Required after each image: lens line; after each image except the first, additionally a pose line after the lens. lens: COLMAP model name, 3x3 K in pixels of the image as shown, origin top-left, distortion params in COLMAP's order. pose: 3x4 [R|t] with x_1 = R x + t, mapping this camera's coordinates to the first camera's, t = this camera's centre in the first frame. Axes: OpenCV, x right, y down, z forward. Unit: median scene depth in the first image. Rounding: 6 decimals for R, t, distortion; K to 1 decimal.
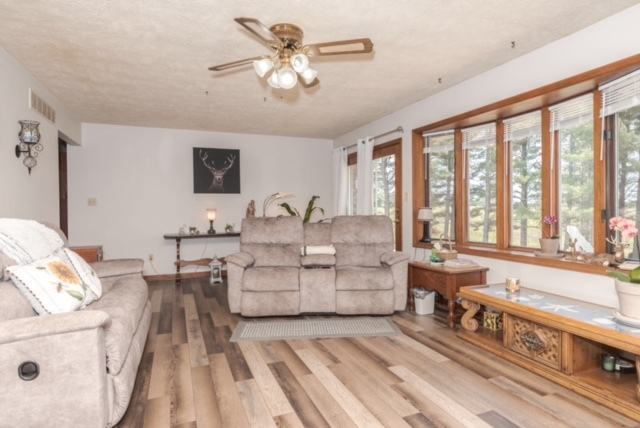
lens RADIAL K [[362.6, 0, 323.3], [0, 362.6, 214.5], [0, 0, 1]] dist [0.001384, 0.000026]
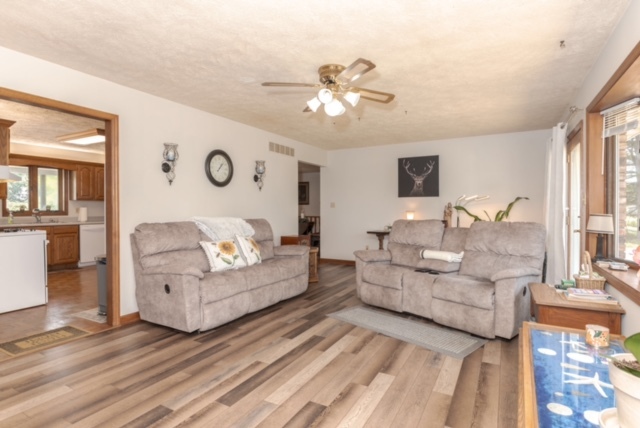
lens RADIAL K [[339.8, 0, 323.2], [0, 339.8, 210.9], [0, 0, 1]] dist [-0.002767, -0.000976]
pose [[0.629312, 0.013772, -0.777031, 0.638100], [-0.016184, 0.999858, 0.004614, -0.027412], [0.776984, 0.009672, 0.629446, 0.211092]]
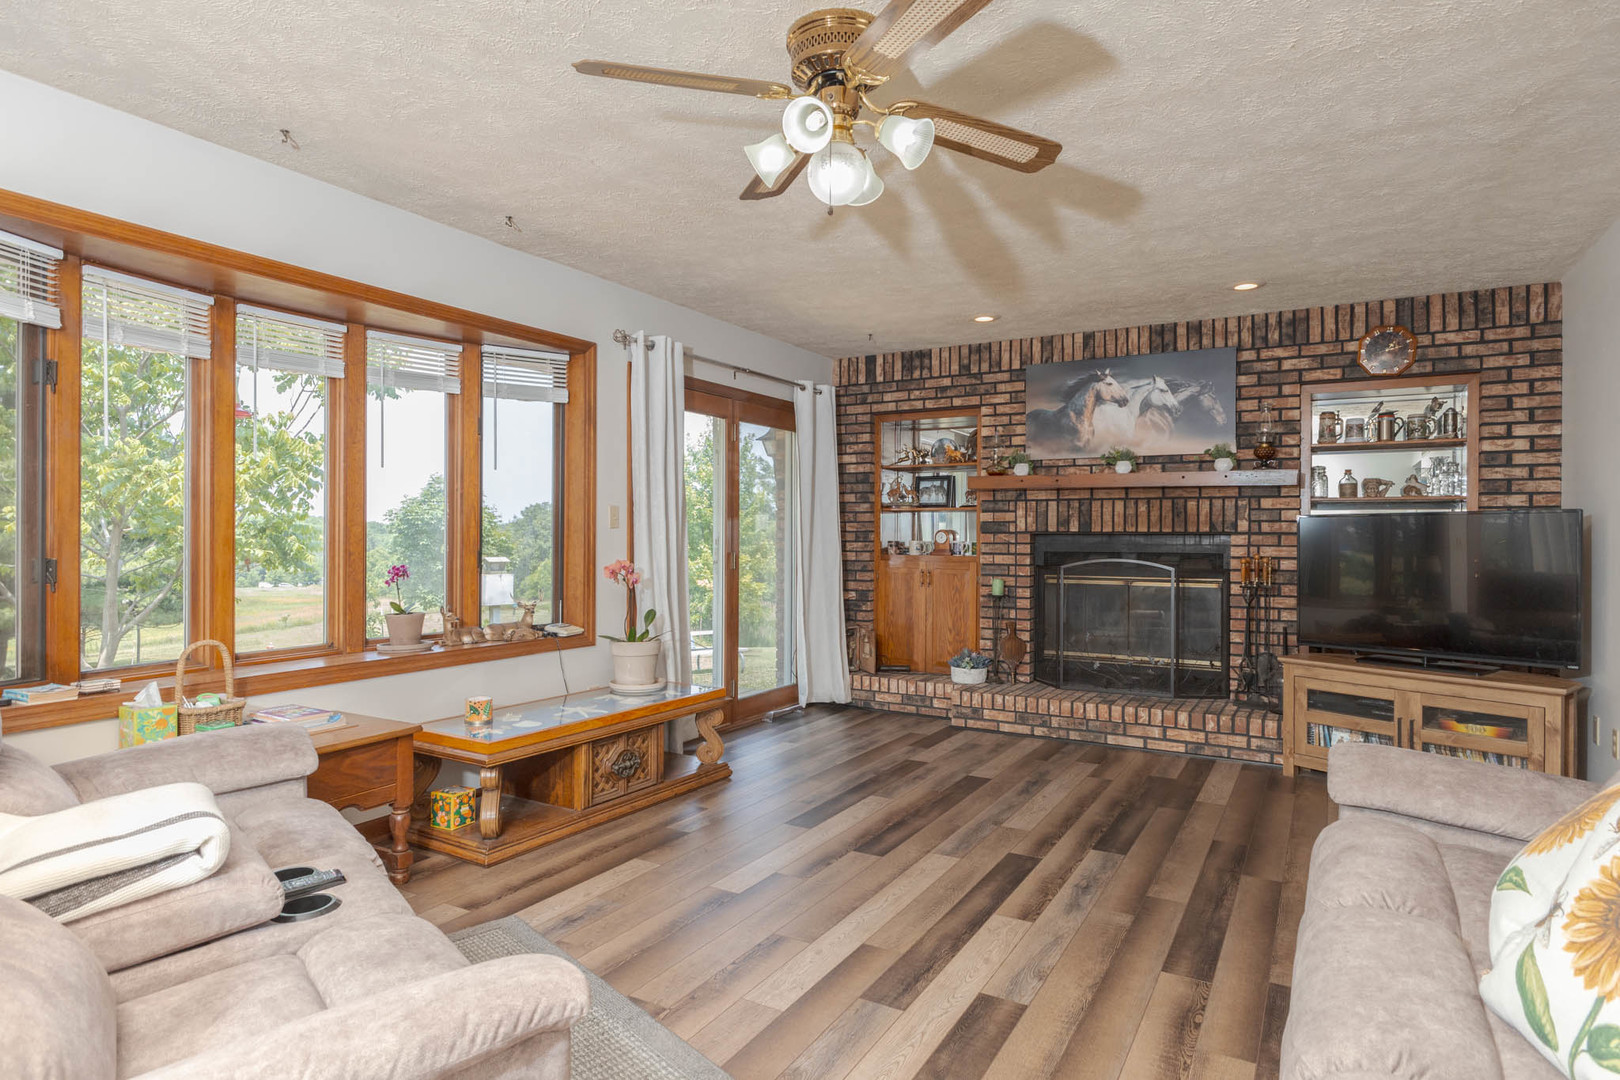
lens RADIAL K [[892.0, 0, 804.8], [0, 892.0, 534.6], [0, 0, 1]] dist [-0.000643, 0.000217]
pose [[-0.602476, 0.005331, 0.798119, -0.621532], [0.014627, 0.999883, 0.004363, -0.033572], [-0.798003, 0.014303, -0.602484, 1.267594]]
